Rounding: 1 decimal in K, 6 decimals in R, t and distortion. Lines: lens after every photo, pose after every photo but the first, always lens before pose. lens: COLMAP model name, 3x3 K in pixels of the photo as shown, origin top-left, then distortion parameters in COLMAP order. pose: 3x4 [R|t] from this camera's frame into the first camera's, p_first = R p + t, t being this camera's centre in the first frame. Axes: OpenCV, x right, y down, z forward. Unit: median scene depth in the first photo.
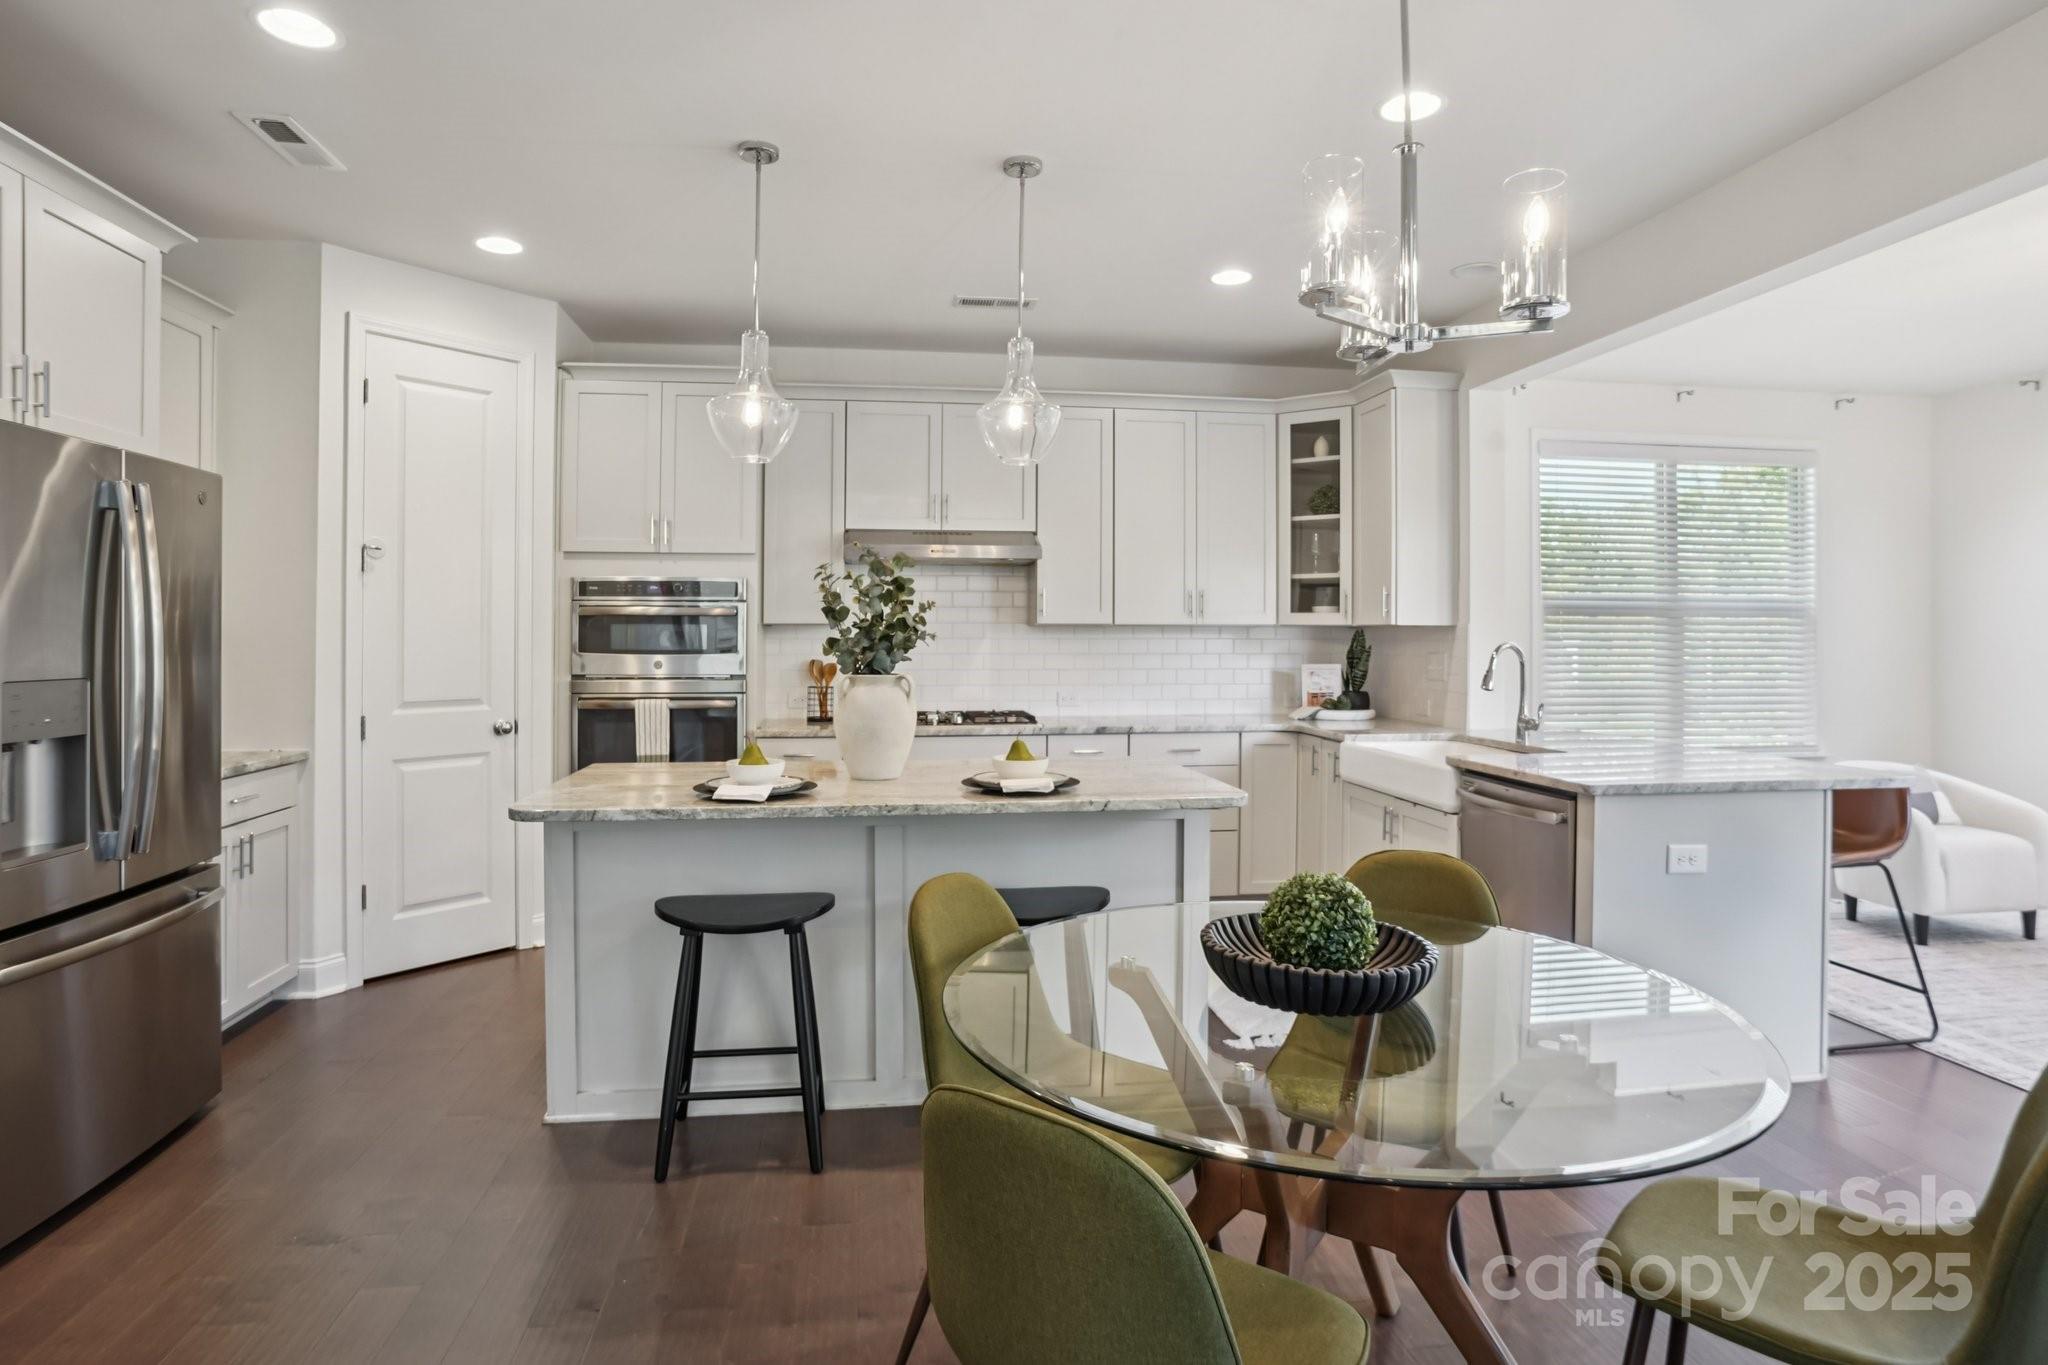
lens RADIAL K [[1082.2, 0, 1017.3], [0, 1082.2, 635.2], [0, 0, 1]] dist [-0.066352, 0.034930]
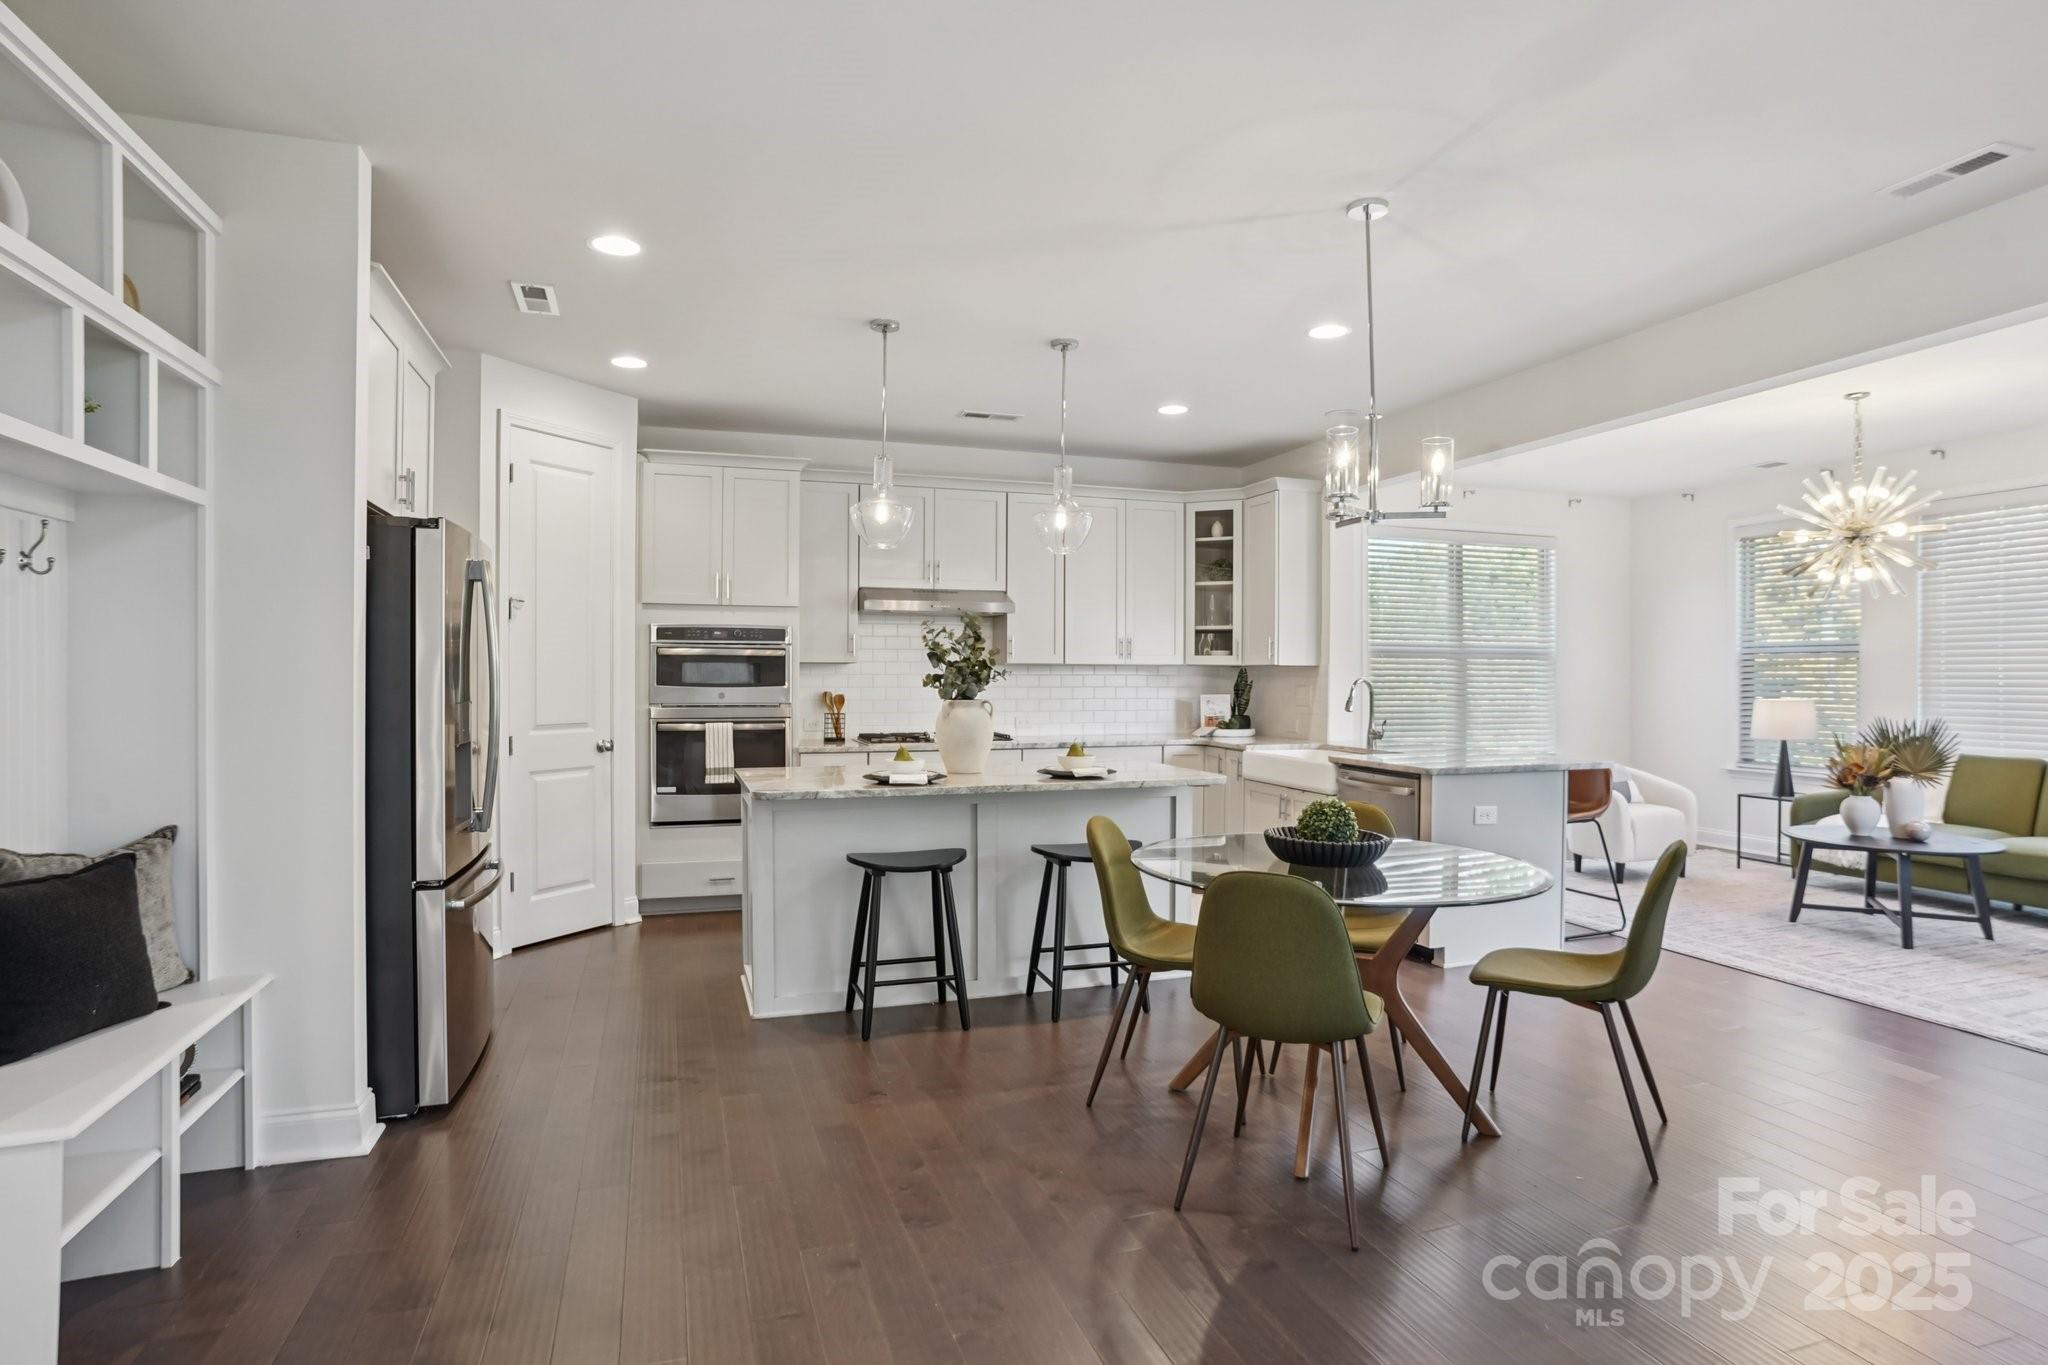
lens RADIAL K [[1067.9, 0, 1024.4], [0, 1067.9, 675.1], [0, 0, 1]] dist [-0.073320, 0.040826]
pose [[0.983068, 0.001711, 0.183233, -0.214521], [-0.002357, 0.999992, 0.003309, -0.000593], [-0.183226, -0.003685, 0.983064, -0.270469]]
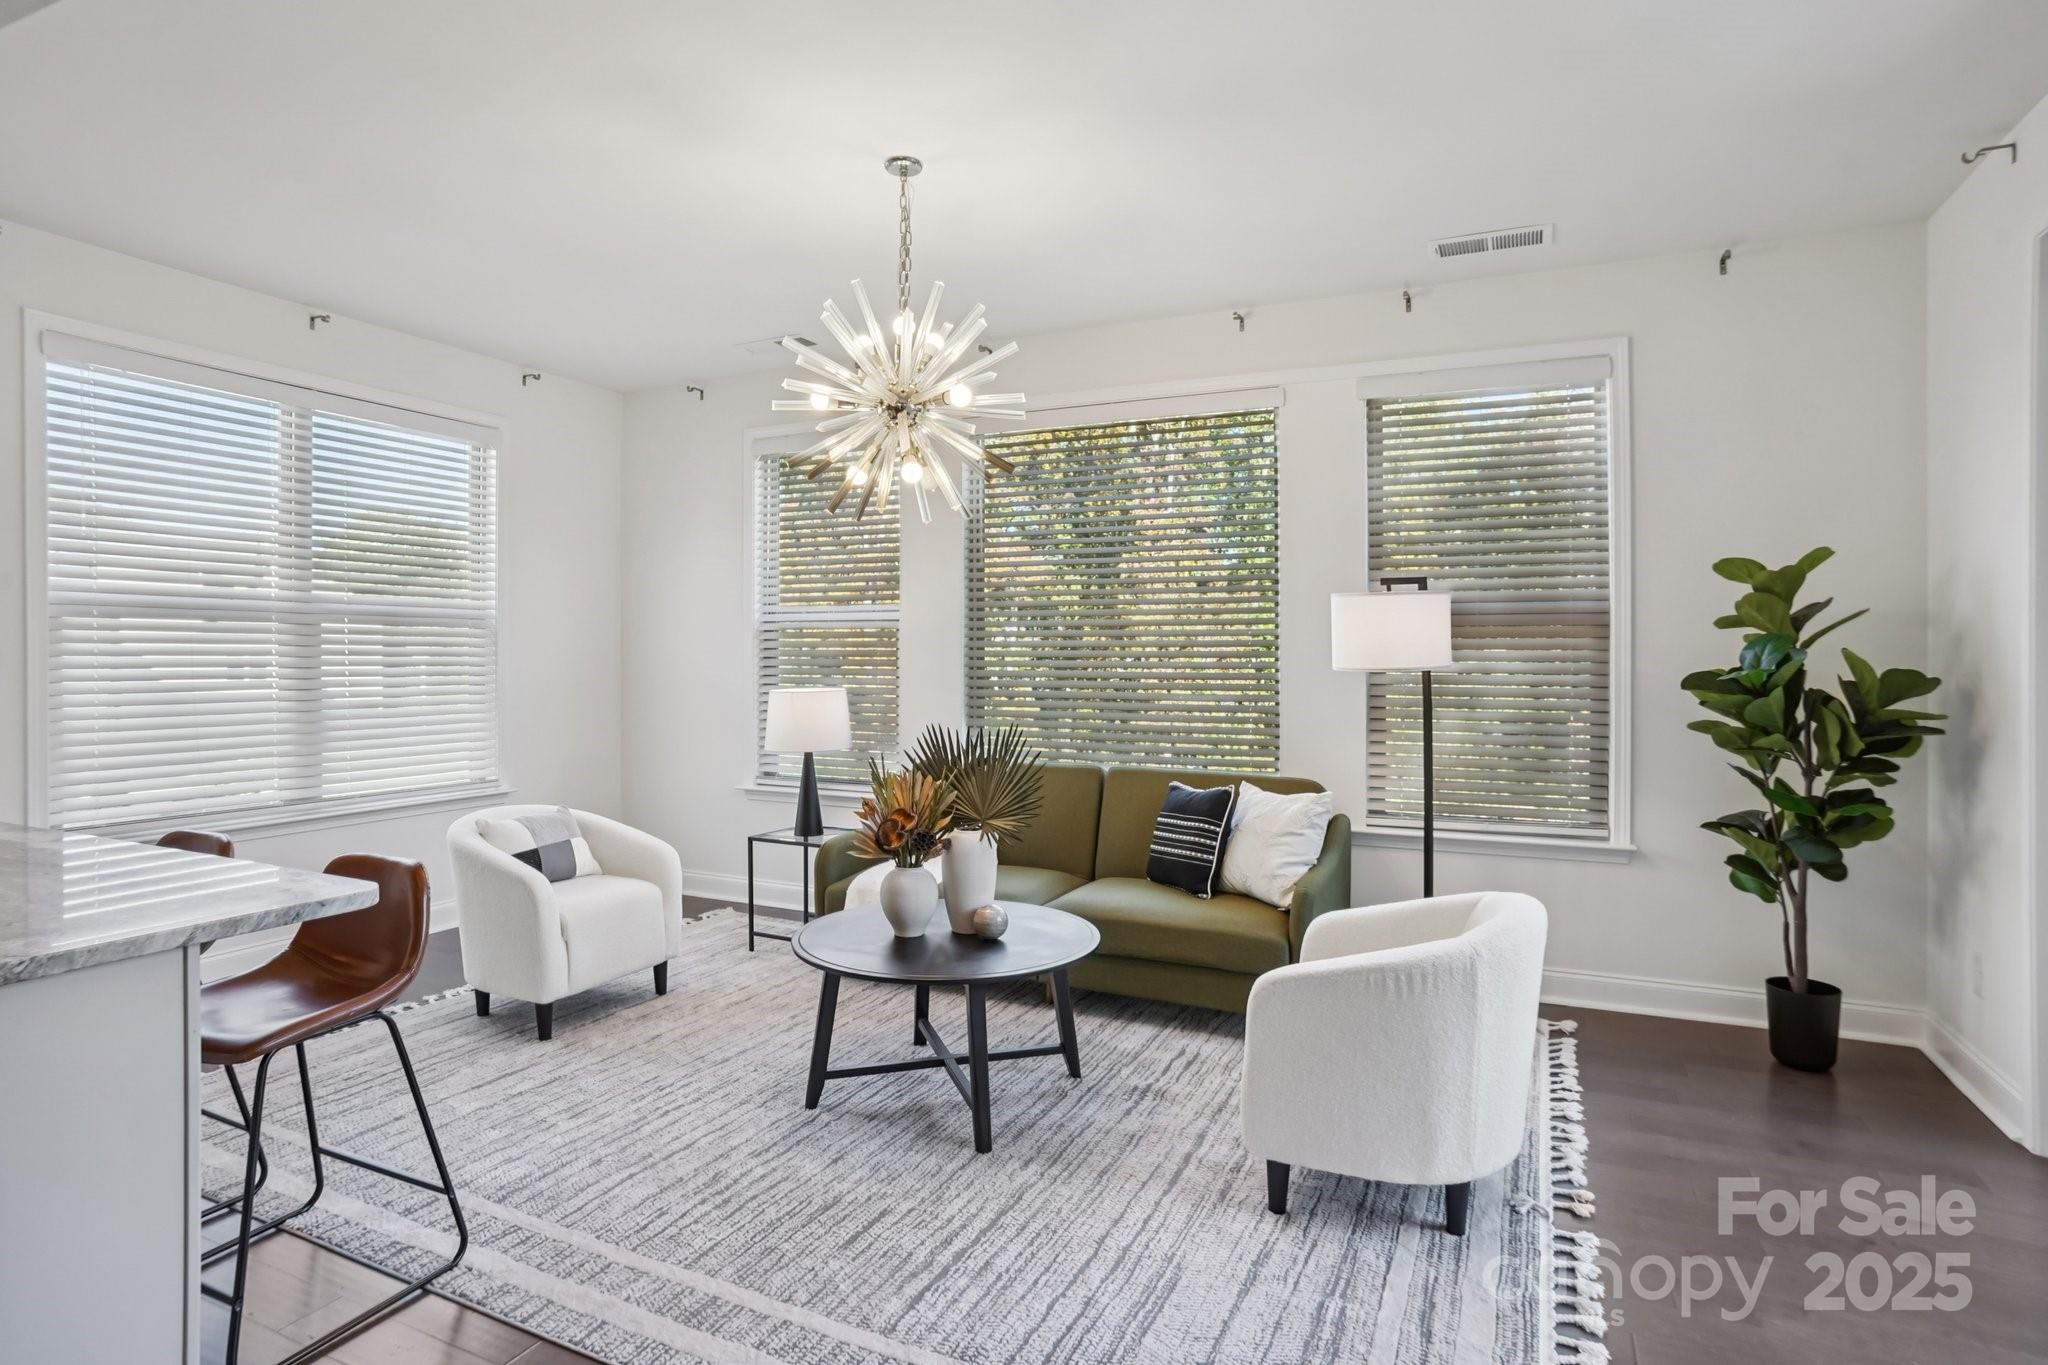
lens RADIAL K [[1067.9, 0, 1024.4], [0, 1067.9, 675.1], [0, 0, 1]] dist [-0.073320, 0.040826]
pose [[0.547366, -0.015658, 0.836747, 0.374169], [-0.003744, 0.999769, 0.021158, 0.001020], [-0.836885, -0.014714, 0.547181, 0.248697]]
